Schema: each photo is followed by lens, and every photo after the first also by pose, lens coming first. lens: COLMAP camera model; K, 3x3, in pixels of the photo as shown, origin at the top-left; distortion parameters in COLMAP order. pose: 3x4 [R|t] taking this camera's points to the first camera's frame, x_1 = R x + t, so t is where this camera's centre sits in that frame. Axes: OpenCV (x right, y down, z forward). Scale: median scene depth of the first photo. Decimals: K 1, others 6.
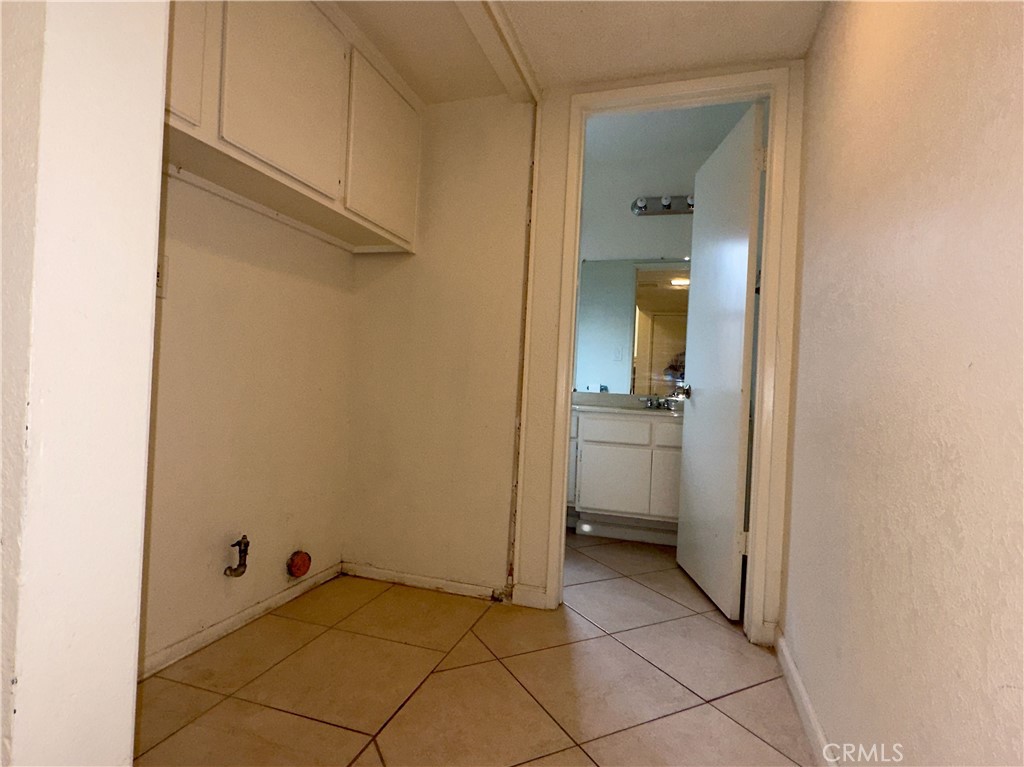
lens RADIAL K [[537.5, 0, 512.0], [0, 537.5, 383.5], [0, 0, 1]] dist [-0.000943, -0.000147]
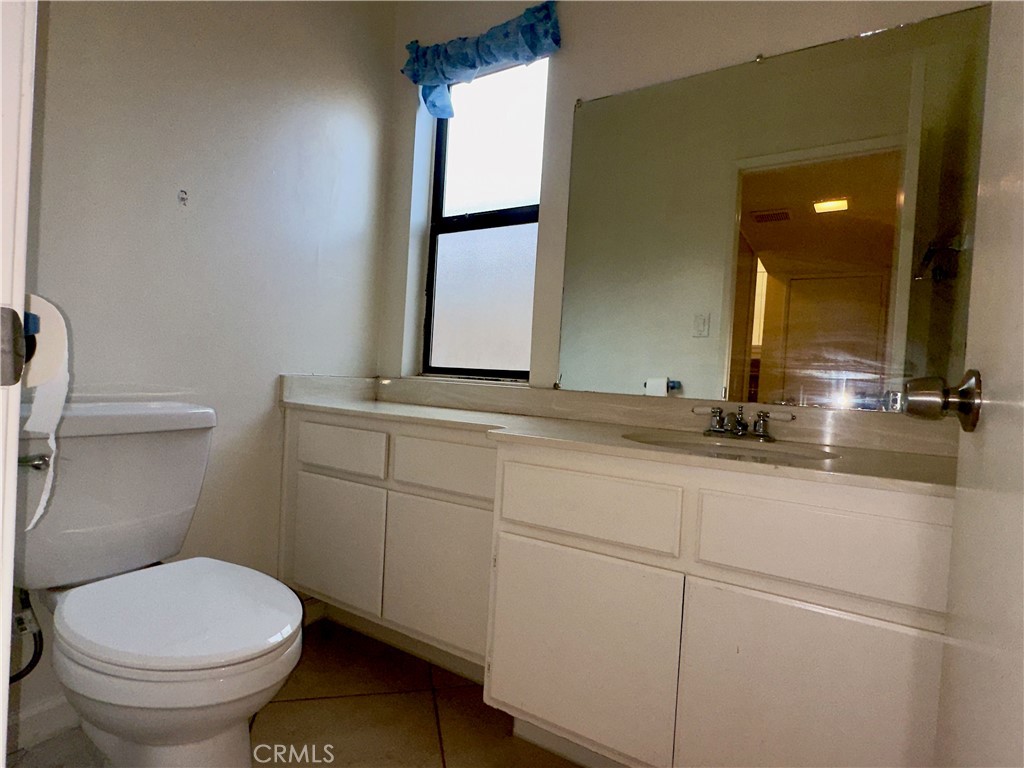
lens RADIAL K [[537.5, 0, 512.0], [0, 537.5, 384.0], [0, 0, 1]] dist [-0.000943, -0.000147]
pose [[0.967726, 0.010636, -0.251779, 0.150116], [-0.011511, 0.999932, -0.002003, 0.008909], [0.251740, 0.004836, 0.967783, 0.416520]]
